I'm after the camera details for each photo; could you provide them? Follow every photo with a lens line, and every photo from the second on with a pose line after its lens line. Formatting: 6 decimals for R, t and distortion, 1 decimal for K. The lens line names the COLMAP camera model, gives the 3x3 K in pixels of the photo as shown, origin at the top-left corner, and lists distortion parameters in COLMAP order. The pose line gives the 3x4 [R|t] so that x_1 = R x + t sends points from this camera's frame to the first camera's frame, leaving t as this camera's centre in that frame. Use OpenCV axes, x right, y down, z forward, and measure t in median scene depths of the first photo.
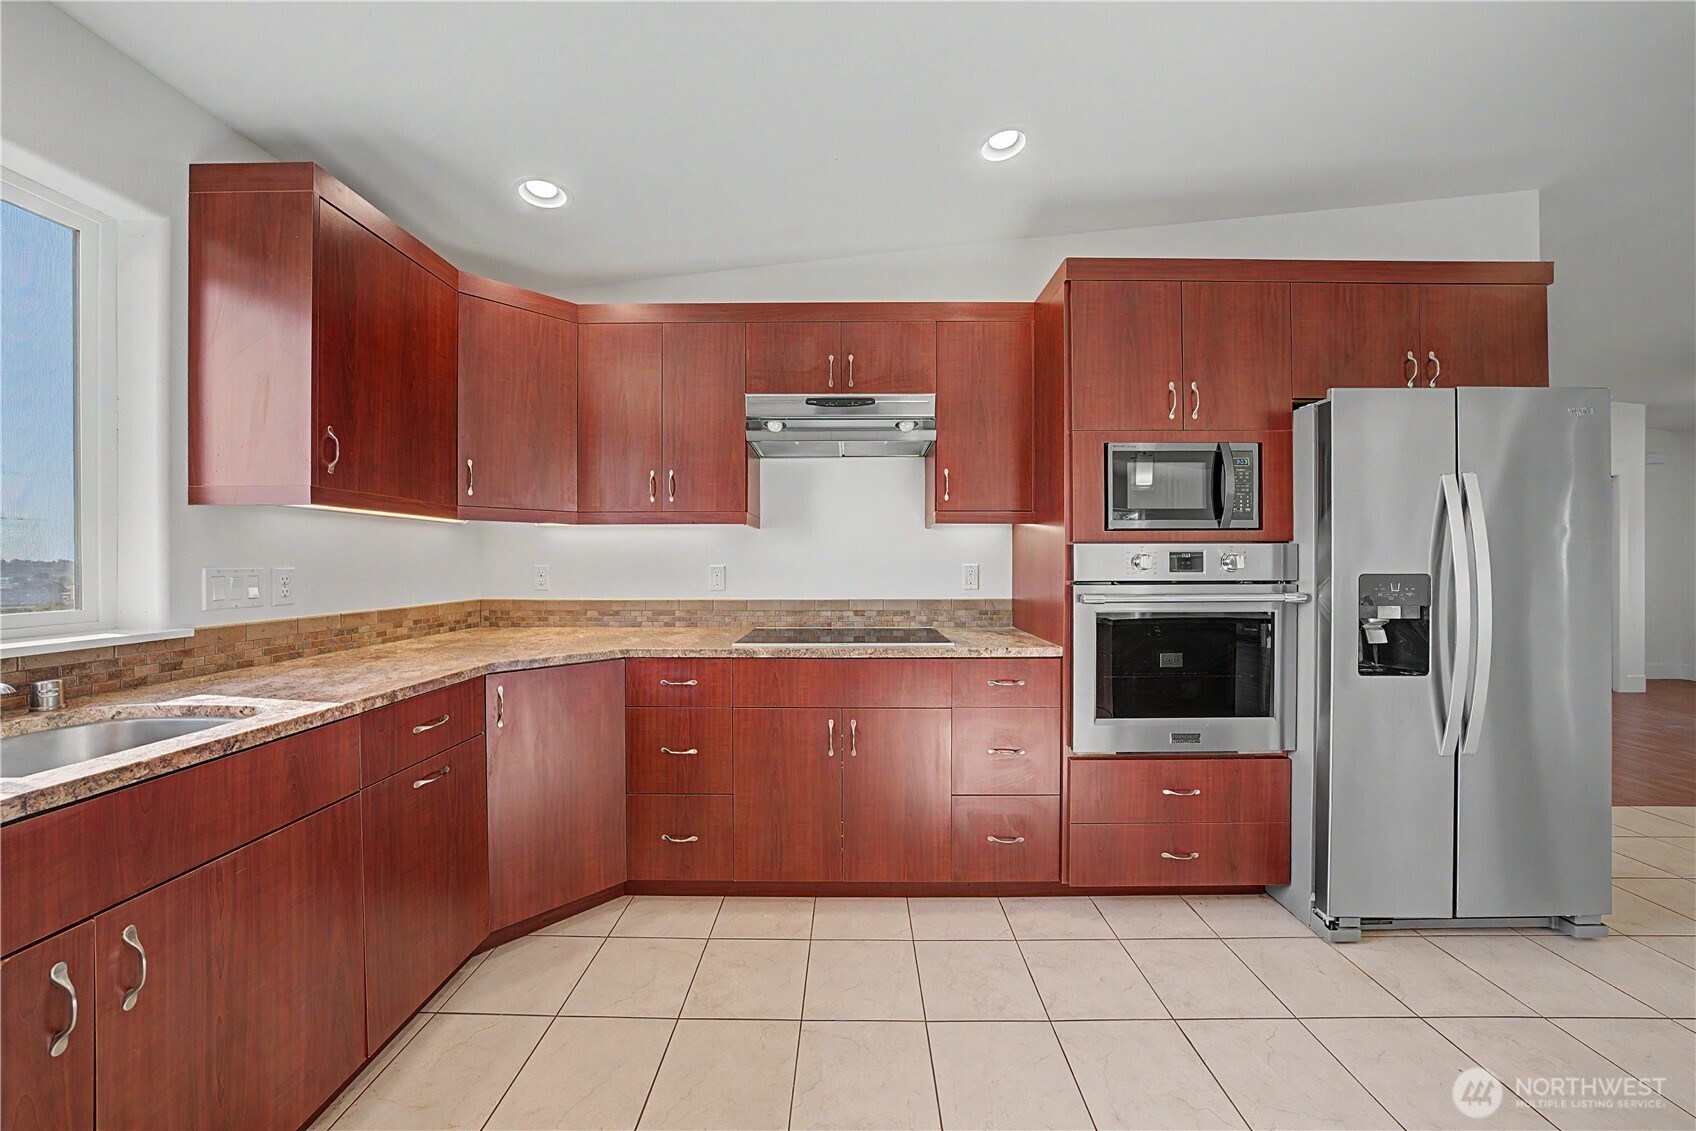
lens RADIAL K [[589.3, 0, 847.3], [0, 589.3, 561.9], [0, 0, 1]] dist [-0.024277, 0.005746]
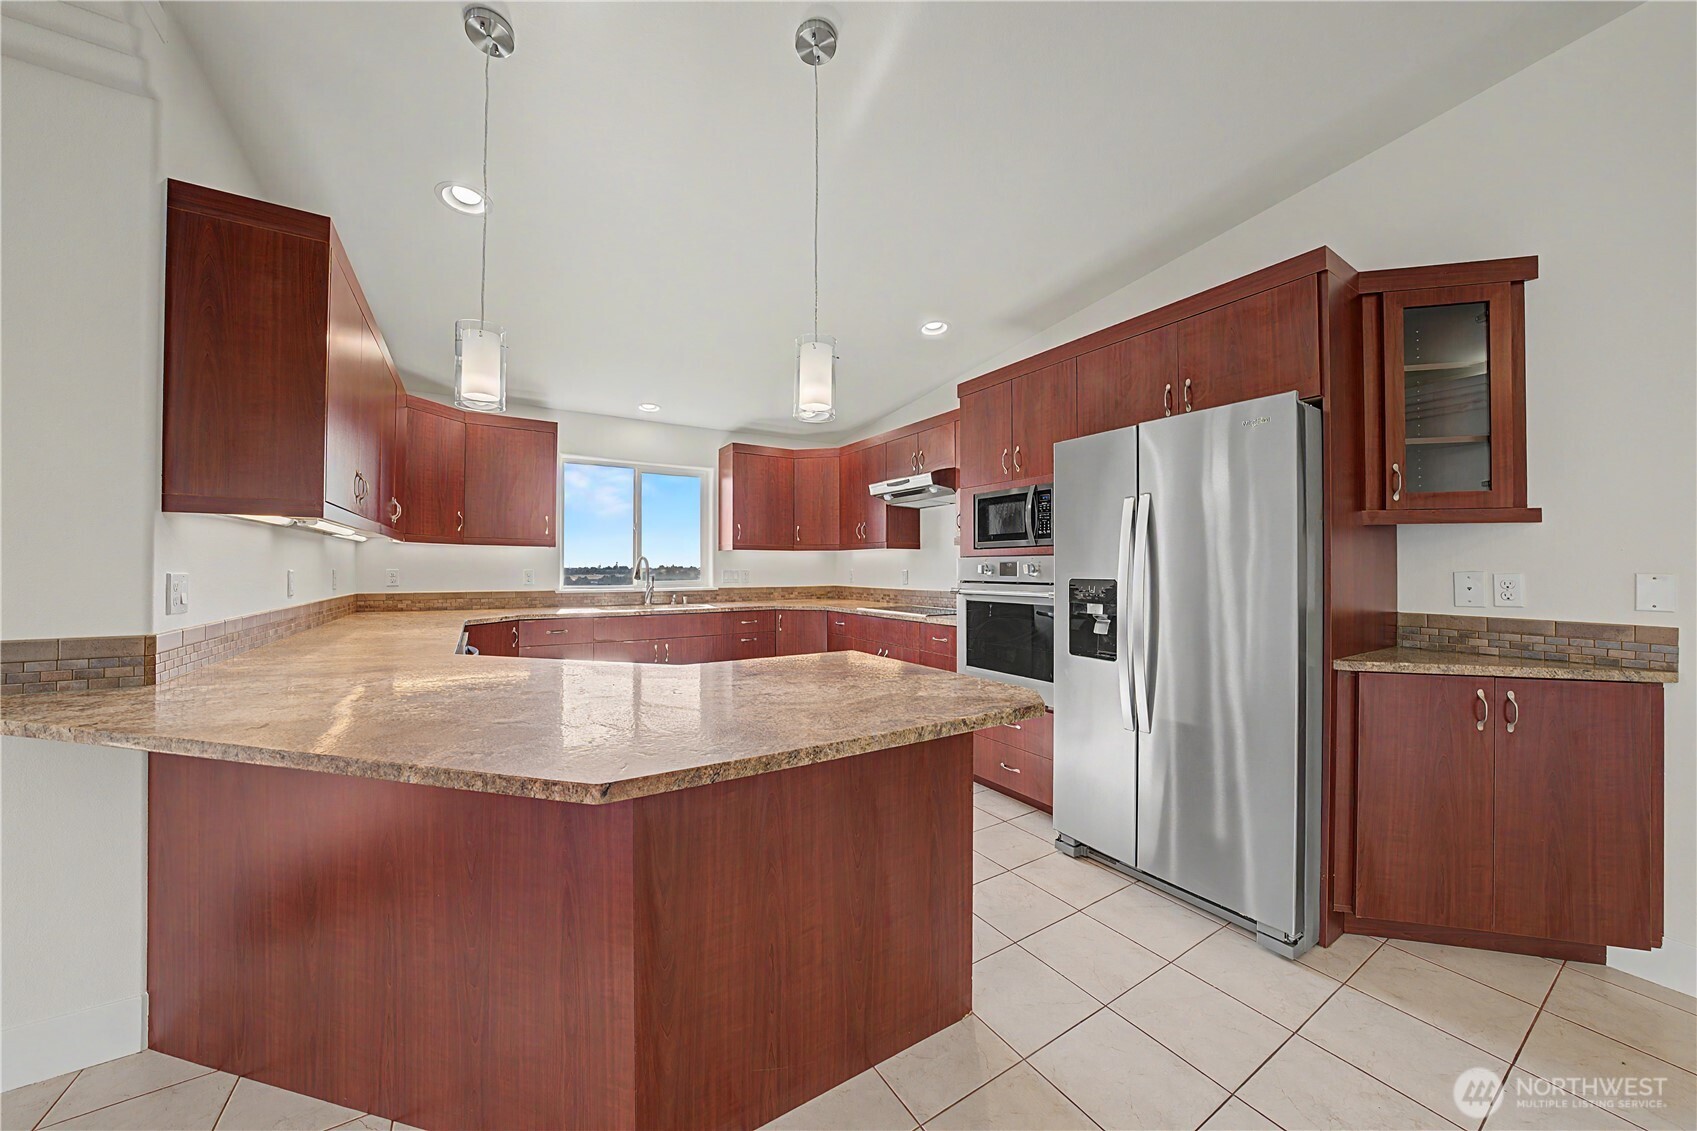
lens RADIAL K [[589.7, 0, 847.8], [0, 589.7, 561.9], [0, 0, 1]] dist [-0.024277, 0.005746]
pose [[0.532996, -0.006180, -0.846095, 1.630234], [-0.001456, 0.999965, -0.008221, -0.005512], [0.846117, 0.005613, 0.532968, -0.143710]]
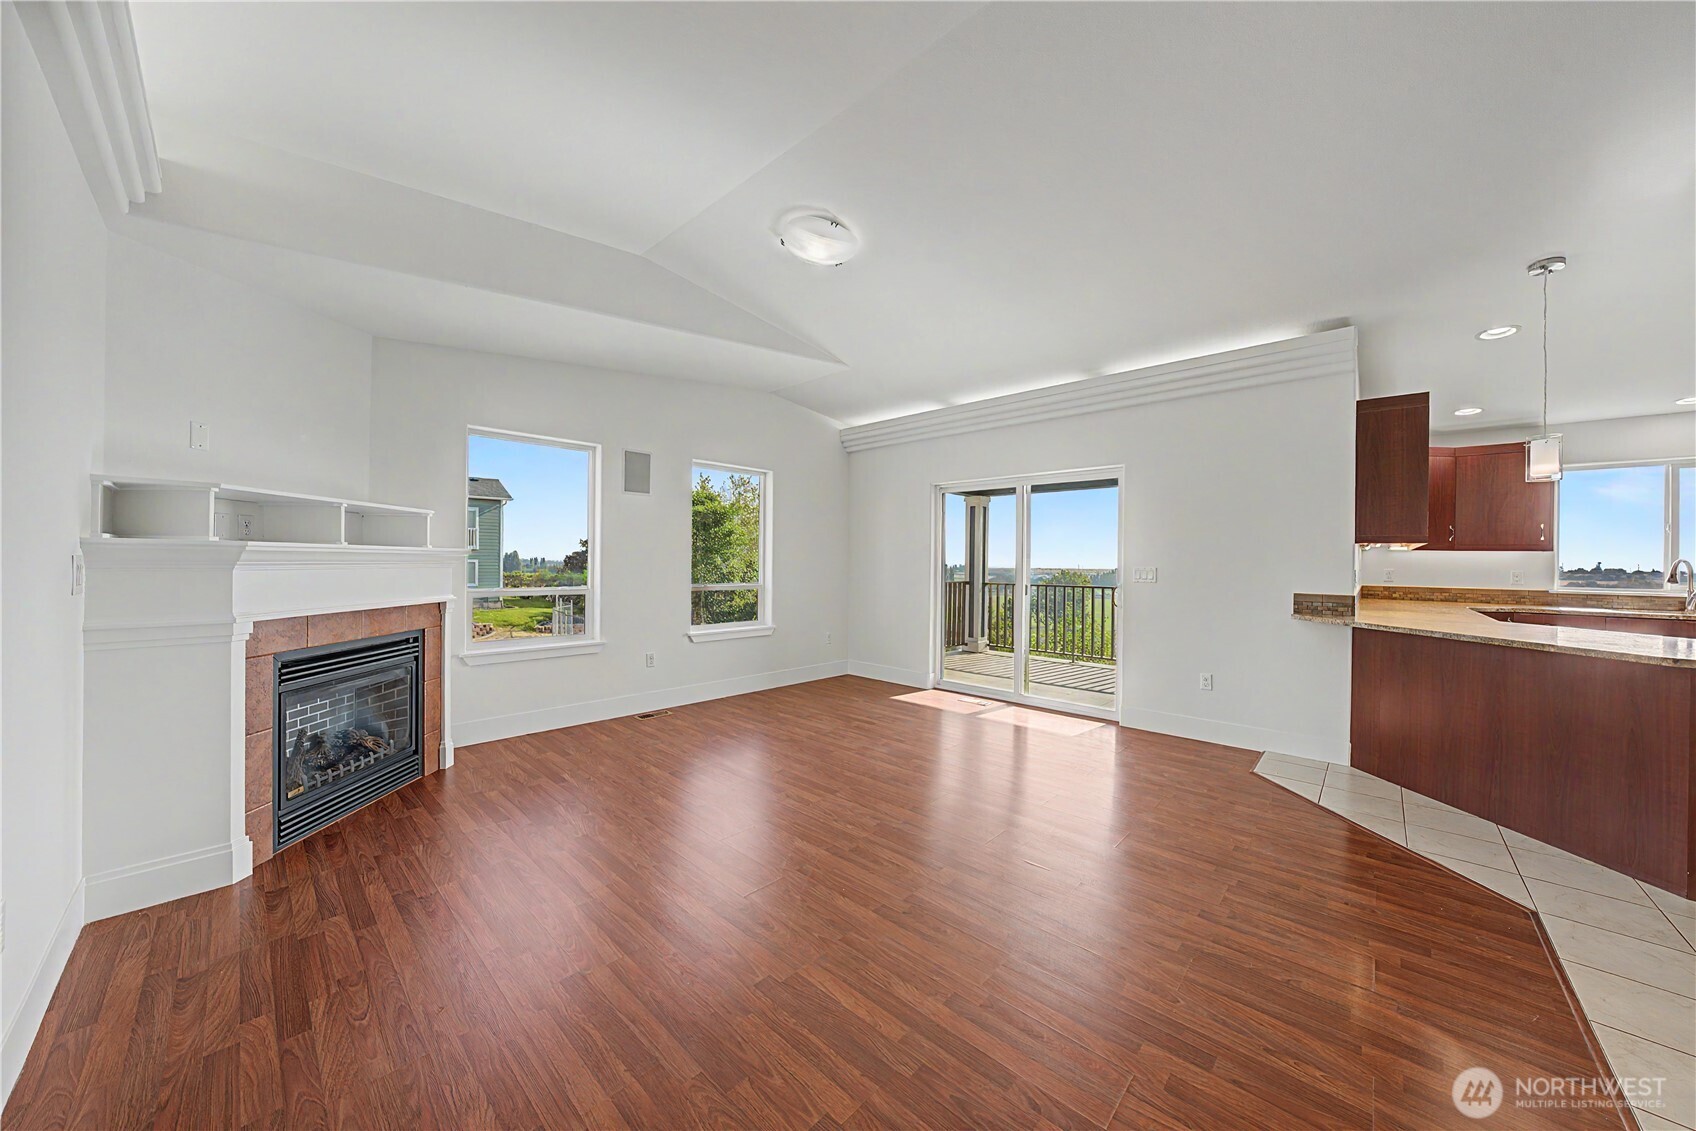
lens RADIAL K [[589.3, 0, 847.3], [0, 589.3, 561.9], [0, 0, 1]] dist [-0.024277, 0.005746]
pose [[-0.675256, -0.005449, -0.737563, 2.898973], [-0.009849, 0.999950, 0.001629, -0.007766], [0.737518, 0.008364, -0.675276, -0.436280]]
